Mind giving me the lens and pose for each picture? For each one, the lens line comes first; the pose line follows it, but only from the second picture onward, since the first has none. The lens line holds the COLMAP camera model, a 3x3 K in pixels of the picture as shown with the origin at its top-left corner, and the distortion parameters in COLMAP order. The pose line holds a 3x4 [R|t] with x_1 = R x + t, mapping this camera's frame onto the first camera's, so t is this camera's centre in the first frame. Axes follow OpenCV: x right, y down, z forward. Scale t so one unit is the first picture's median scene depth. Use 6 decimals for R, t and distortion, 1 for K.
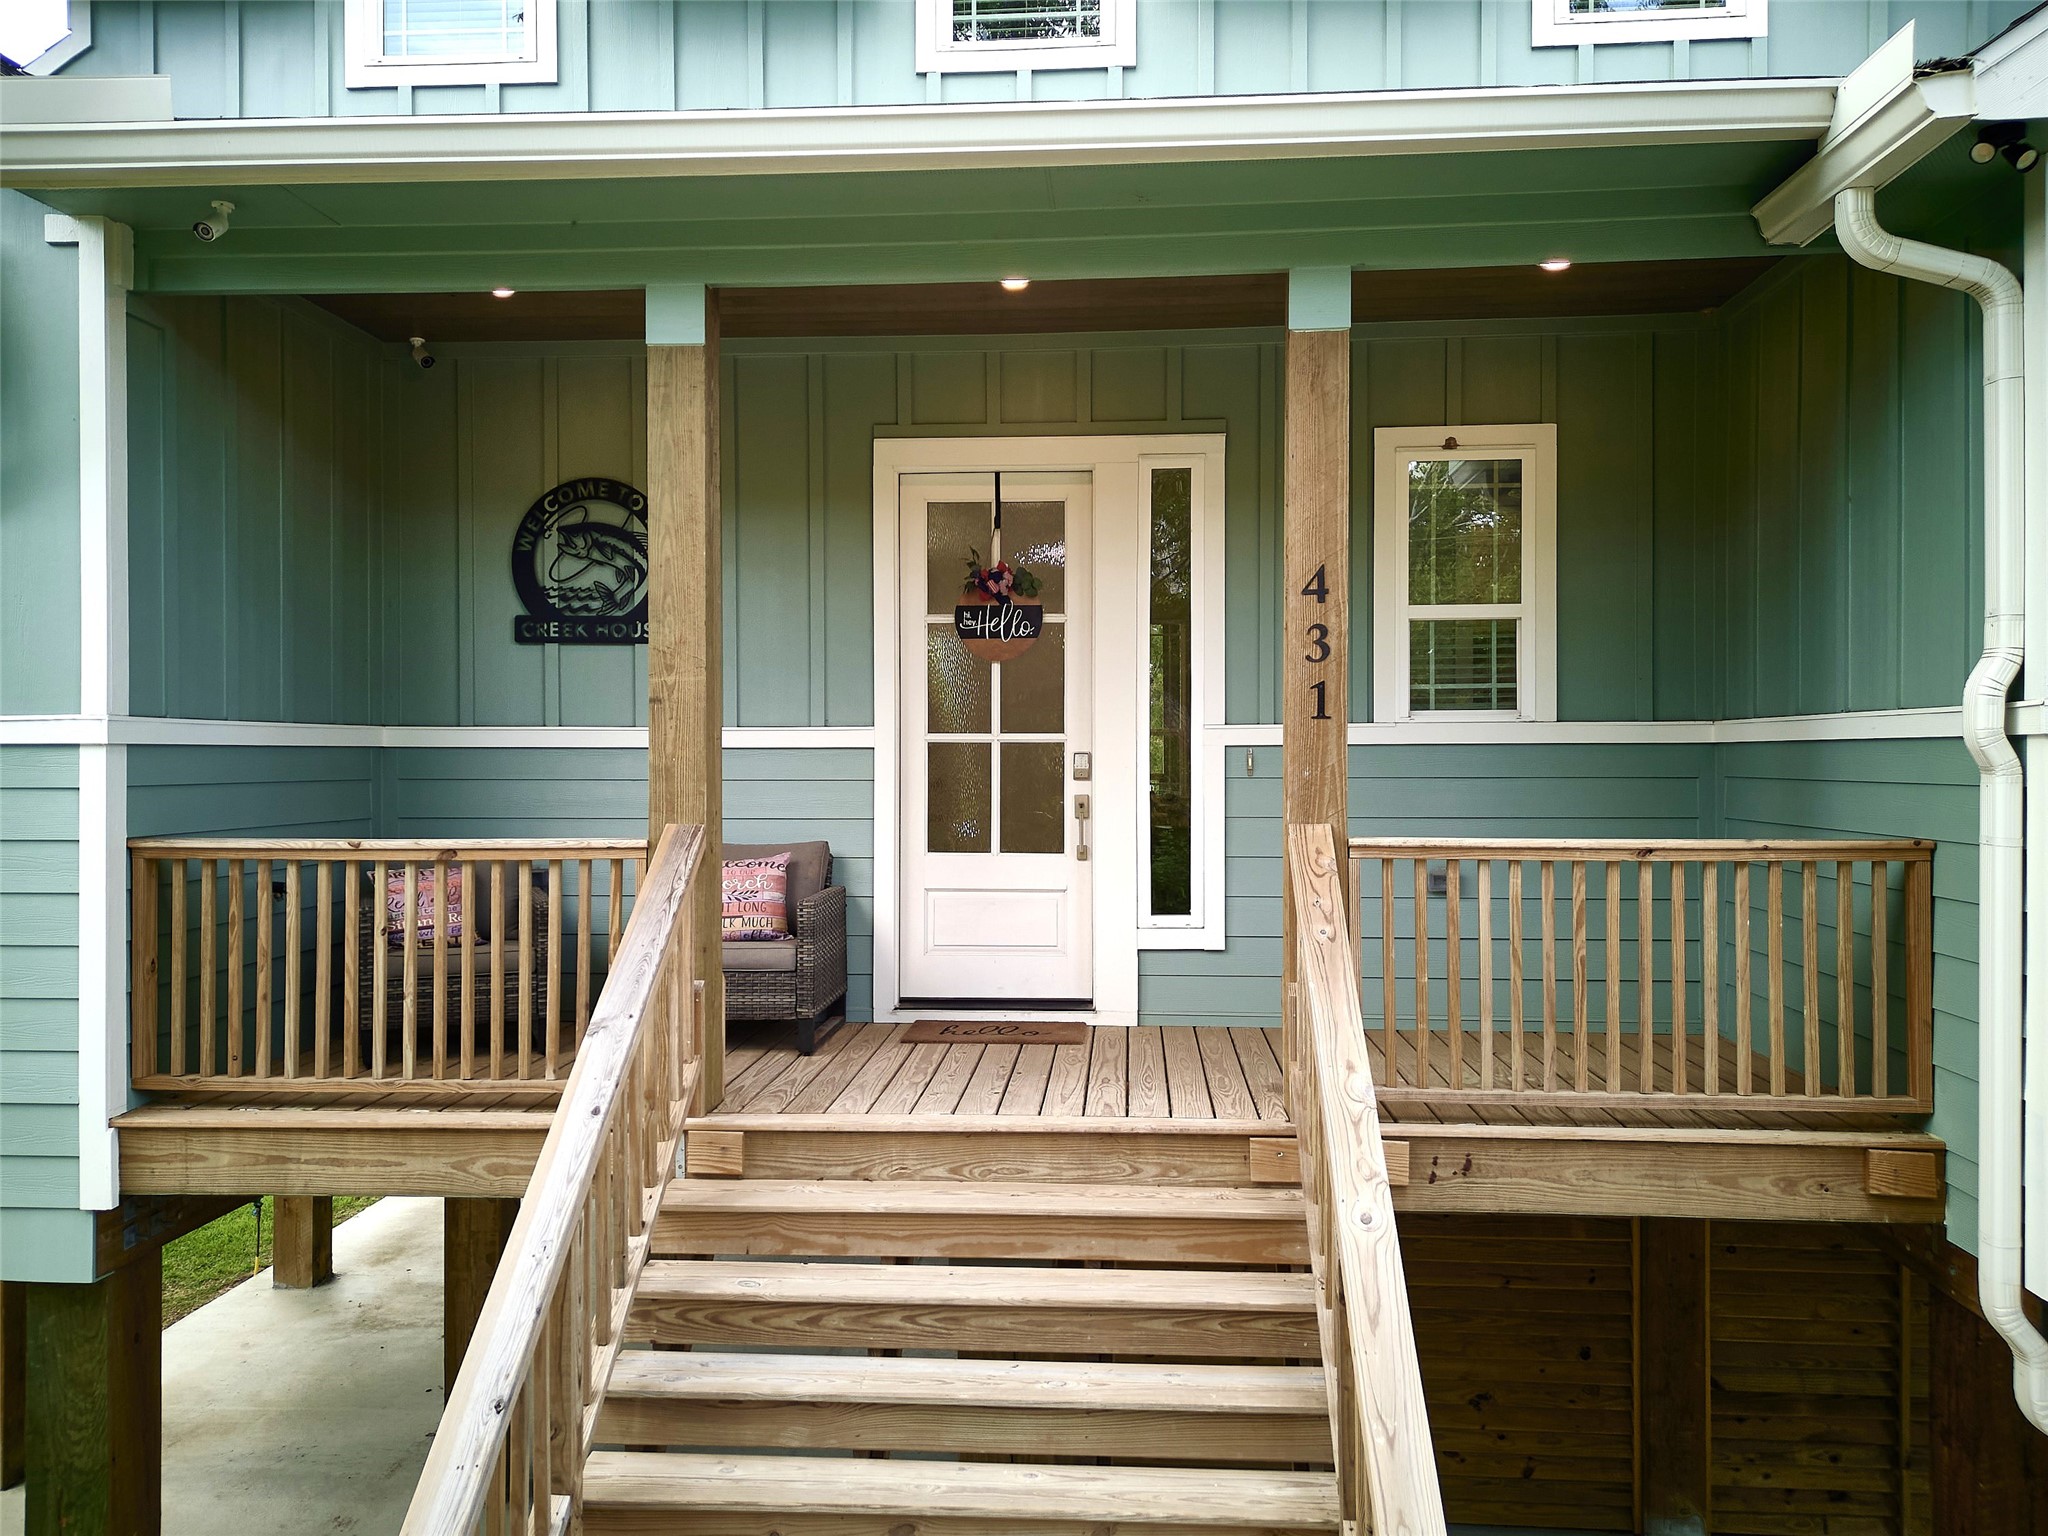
lens RADIAL K [[1573.5, 0, 1016.0], [0, 1573.5, 760.4], [0, 0, 1]] dist [0.075574, -0.089287]
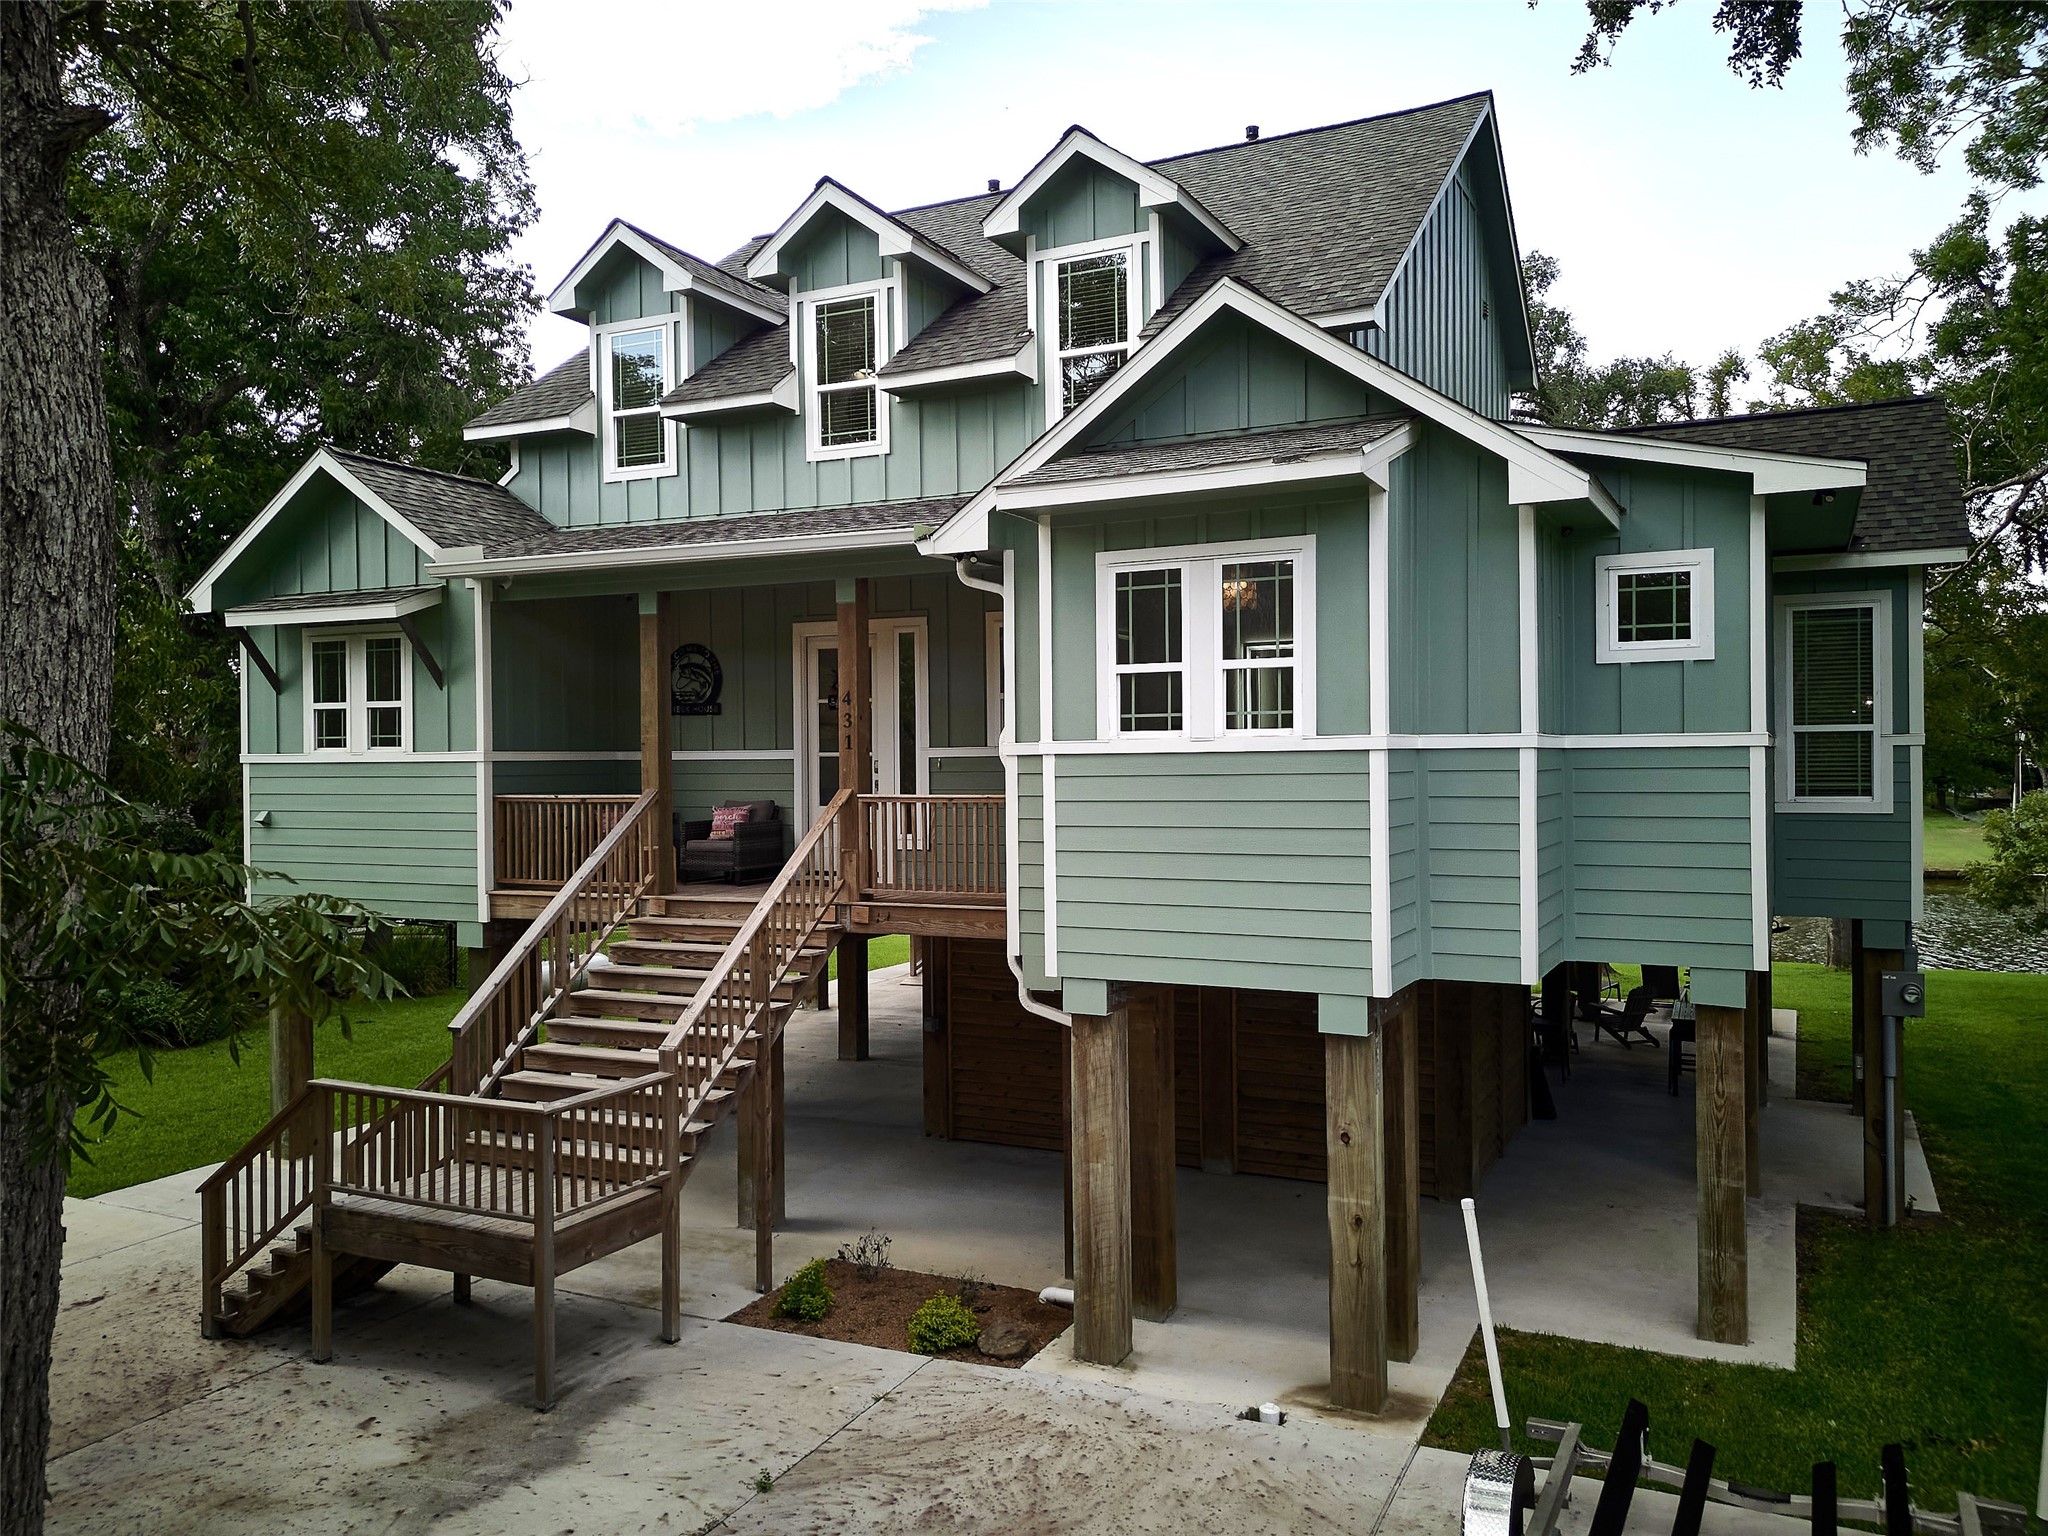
lens RADIAL K [[1573.5, 0, 1016.0], [0, 1573.5, 760.4], [0, 0, 1]] dist [0.075574, -0.089287]
pose [[0.926655, -0.005680, -0.375871, 1.328602], [0.006162, 0.999981, 0.000080, -0.005677], [0.375863, -0.002391, 0.926672, -1.231856]]
